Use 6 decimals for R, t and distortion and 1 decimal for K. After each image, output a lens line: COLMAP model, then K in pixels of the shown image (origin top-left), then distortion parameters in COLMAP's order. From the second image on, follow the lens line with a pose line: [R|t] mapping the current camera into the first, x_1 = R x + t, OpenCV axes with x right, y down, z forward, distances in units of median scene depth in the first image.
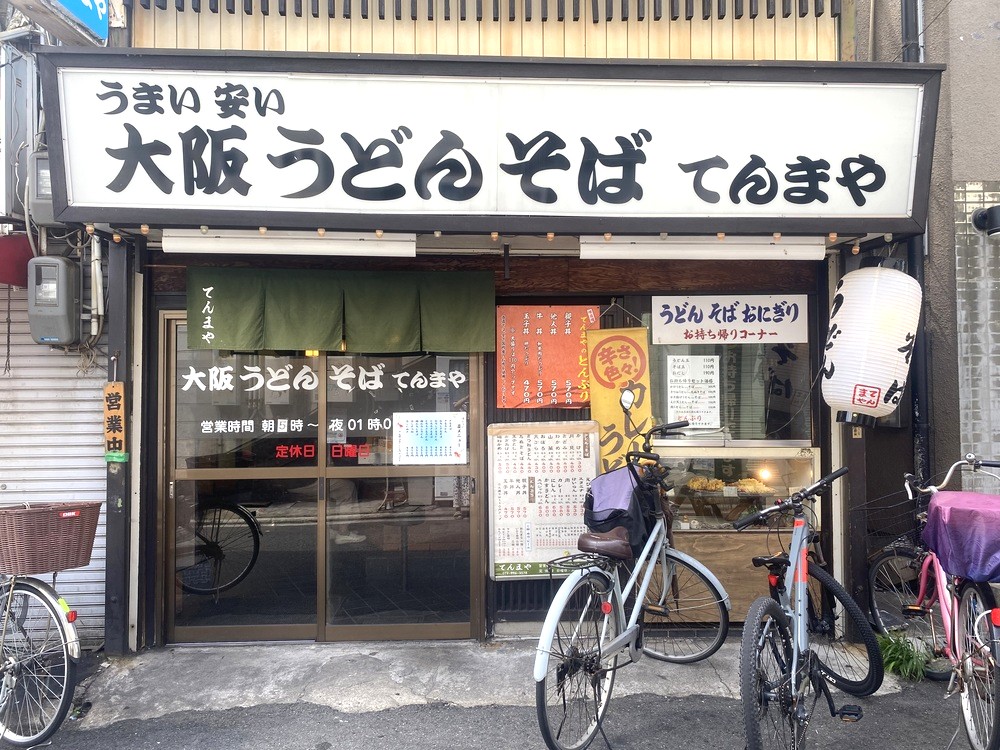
lens RADIAL K [[761.1, 0, 482.6], [0, 761.1, 369.8], [0, 0, 1]] dist [0.027425, -0.036399]
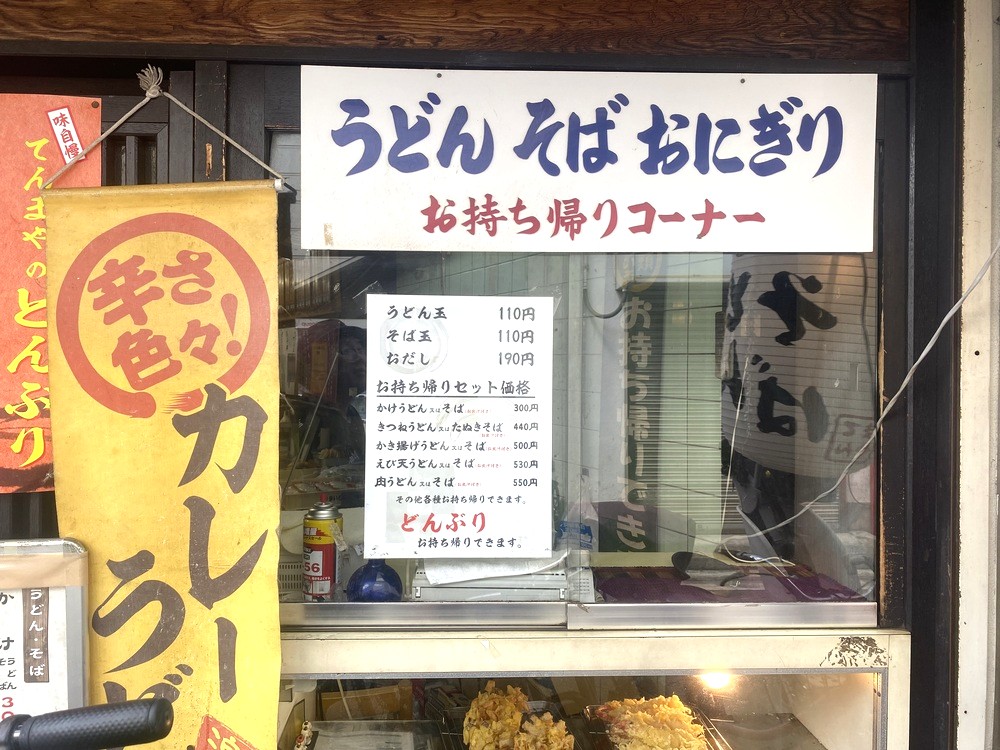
lens RADIAL K [[761.1, 0, 490.0], [0, 761.1, 370.2], [0, 0, 1]] dist [0.027425, -0.036399]
pose [[0.999173, 0.007554, 0.039950, 0.277475], [-0.008956, 0.999346, 0.035036, -0.001453], [-0.039660, -0.035365, 0.998587, 0.729244]]
